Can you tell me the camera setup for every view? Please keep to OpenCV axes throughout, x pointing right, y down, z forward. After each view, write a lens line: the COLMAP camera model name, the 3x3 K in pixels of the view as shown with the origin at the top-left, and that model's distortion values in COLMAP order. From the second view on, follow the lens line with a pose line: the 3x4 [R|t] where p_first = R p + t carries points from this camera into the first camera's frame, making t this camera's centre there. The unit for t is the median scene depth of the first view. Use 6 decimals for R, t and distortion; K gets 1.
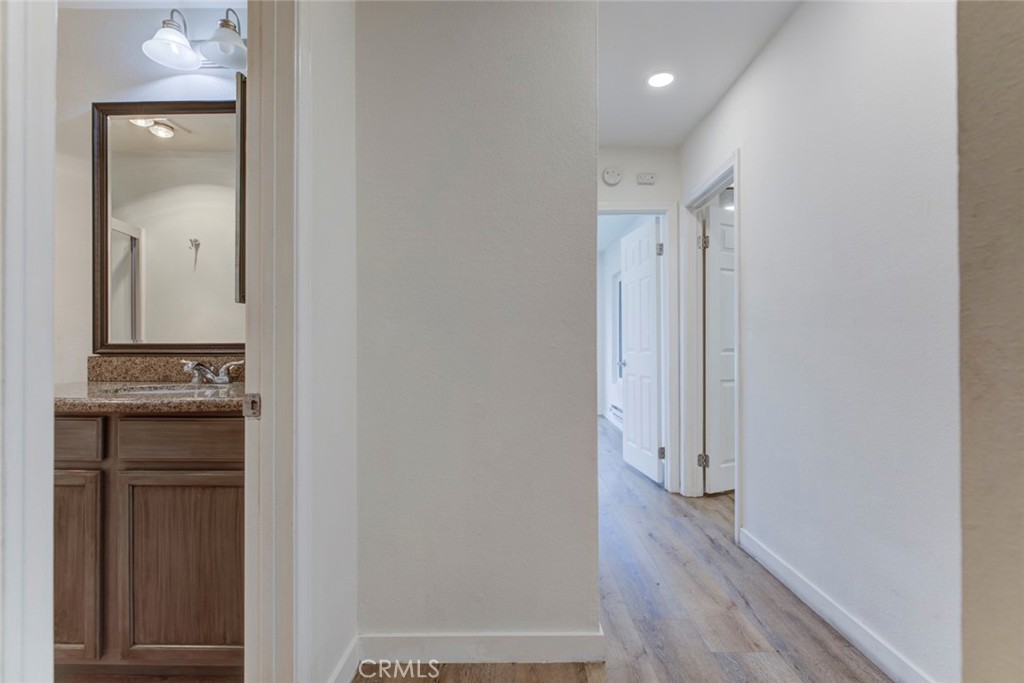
lens RADIAL K [[475.6, 0, 512.0], [0, 475.6, 341.5], [0, 0, 1]] dist [-0.004349, -0.000231]
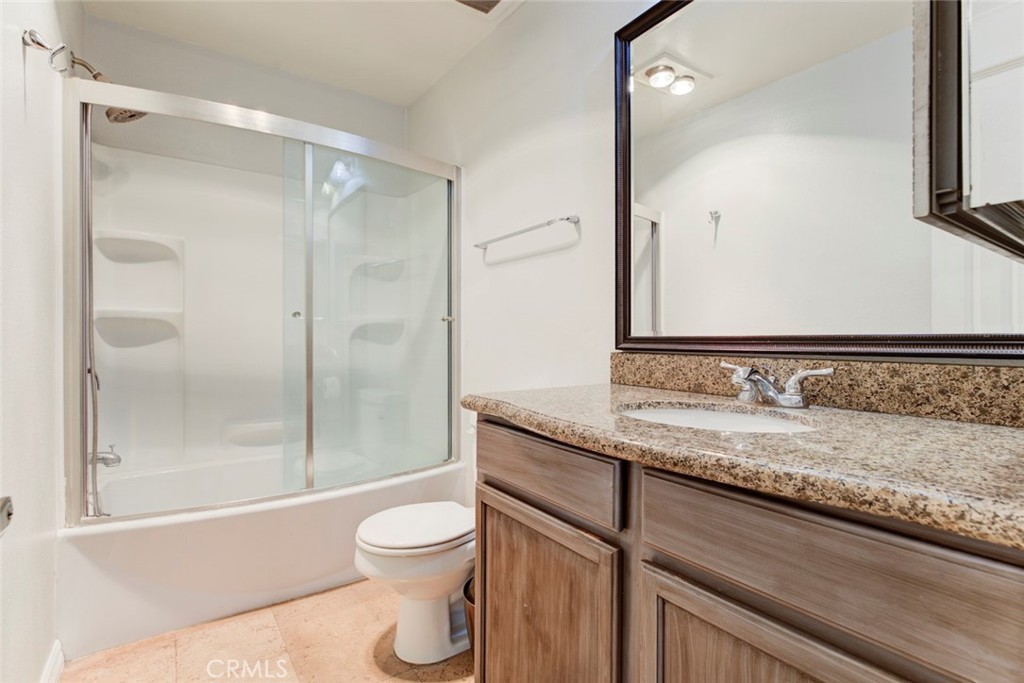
lens RADIAL K [[475.6, 0, 512.0], [0, 475.6, 341.5], [0, 0, 1]] dist [-0.004349, -0.000231]
pose [[0.576454, 0.009367, -0.817076, -0.345030], [0.001743, 0.999918, 0.012693, 0.002981], [0.817128, -0.008741, 0.576390, 0.412207]]
